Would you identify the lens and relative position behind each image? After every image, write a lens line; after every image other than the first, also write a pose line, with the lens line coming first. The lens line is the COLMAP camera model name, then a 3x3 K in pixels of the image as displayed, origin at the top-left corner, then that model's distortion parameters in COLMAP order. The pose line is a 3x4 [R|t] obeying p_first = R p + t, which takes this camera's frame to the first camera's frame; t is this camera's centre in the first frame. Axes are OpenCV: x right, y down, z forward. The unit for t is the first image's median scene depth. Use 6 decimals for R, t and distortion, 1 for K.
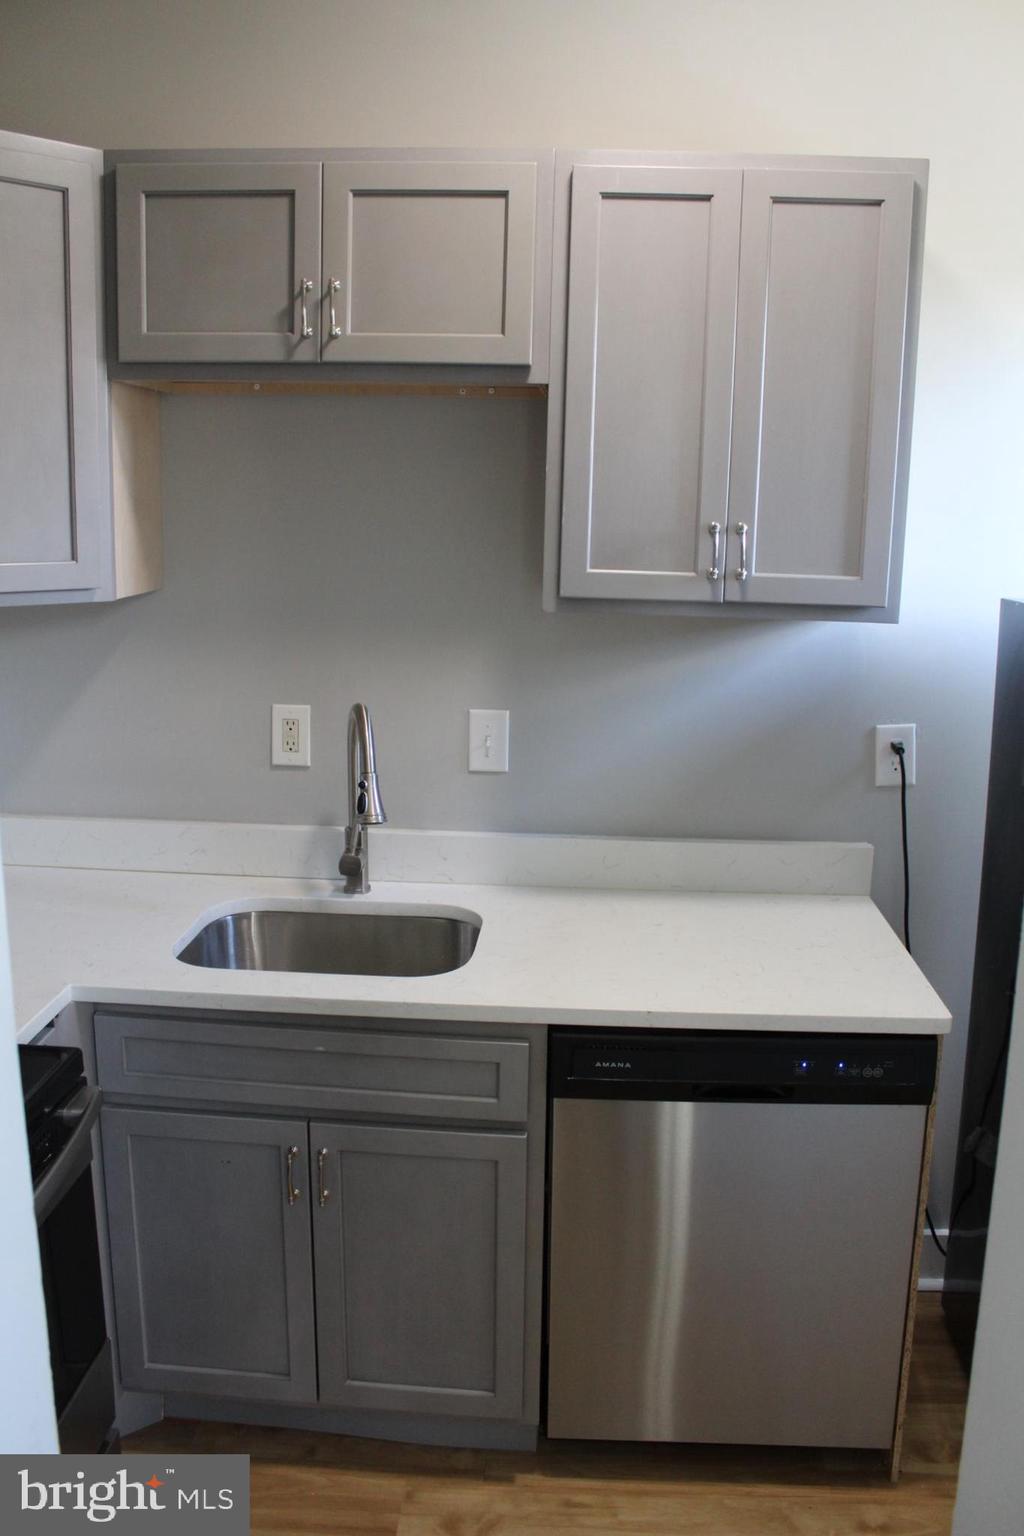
lens RADIAL K [[1291.8, 0, 512.8], [0, 1291.8, 766.5], [0, 0, 1]] dist [-0.122304, 0.054549]
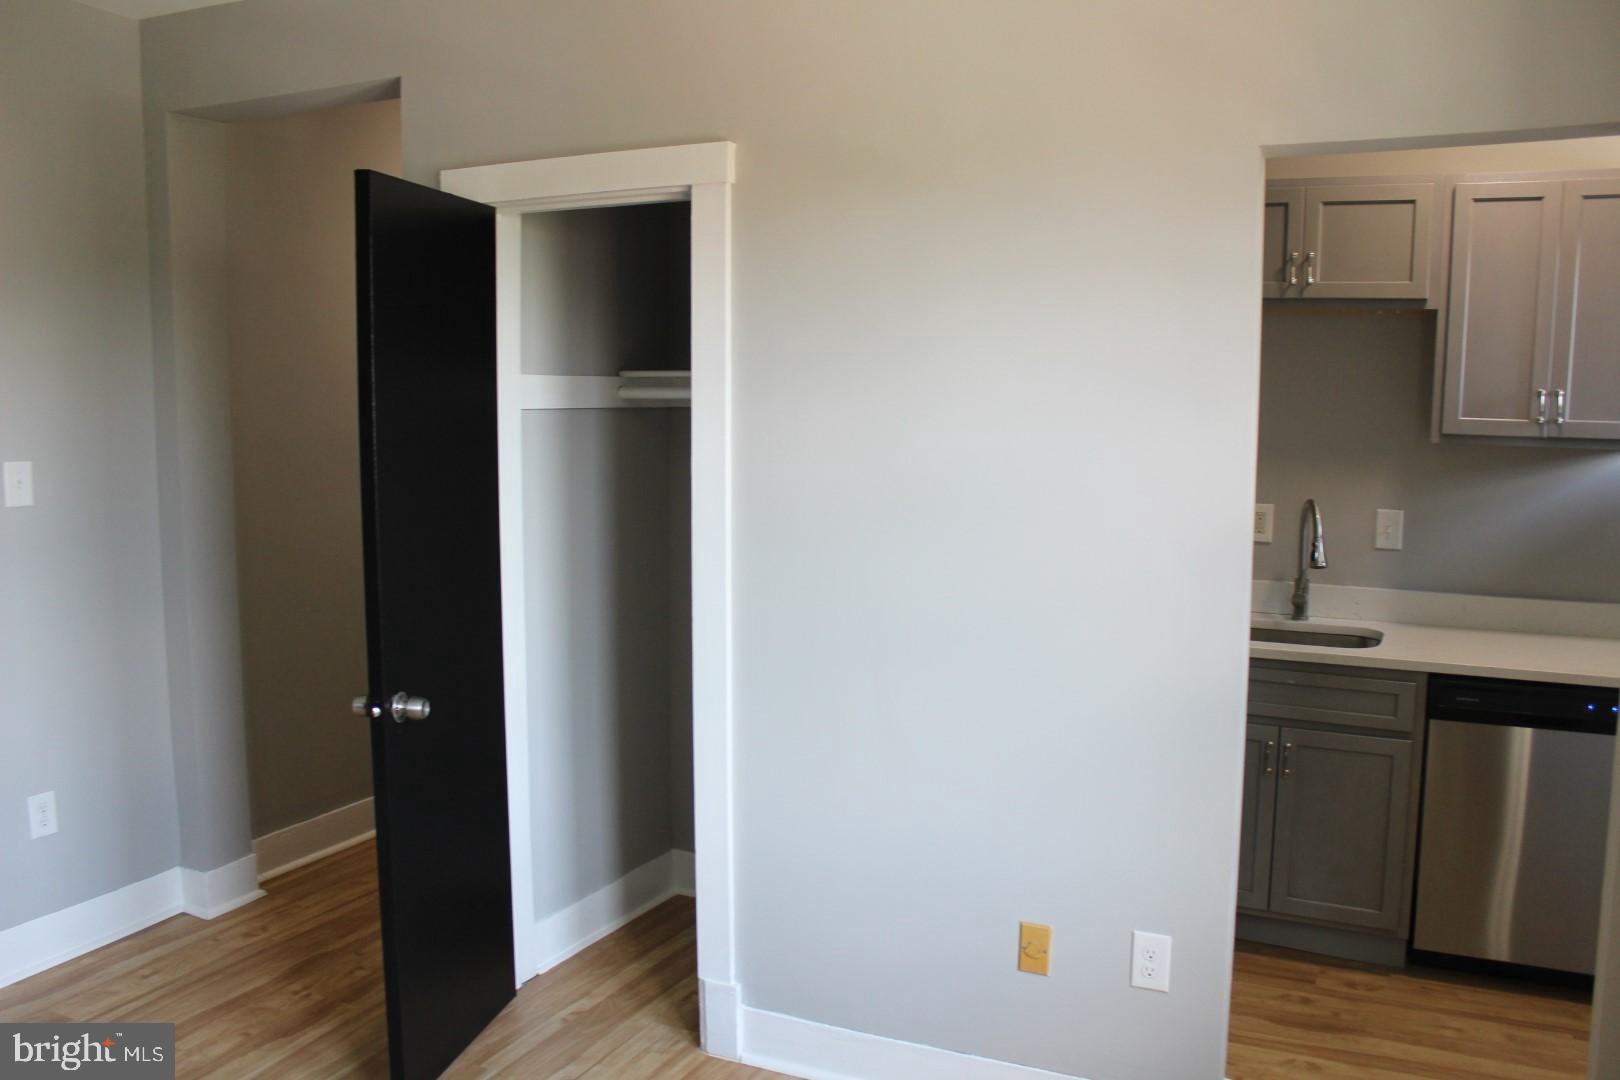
lens RADIAL K [[1362.4, 0, 810.6], [0, 1362.4, 548.3], [0, 0, 1]] dist [-0.122304, 0.054549]
pose [[0.922508, 0.034798, -0.384407, -0.054275], [-0.063445, 0.996052, -0.062092, 0.183127], [0.380729, 0.081670, 0.921073, -0.926690]]
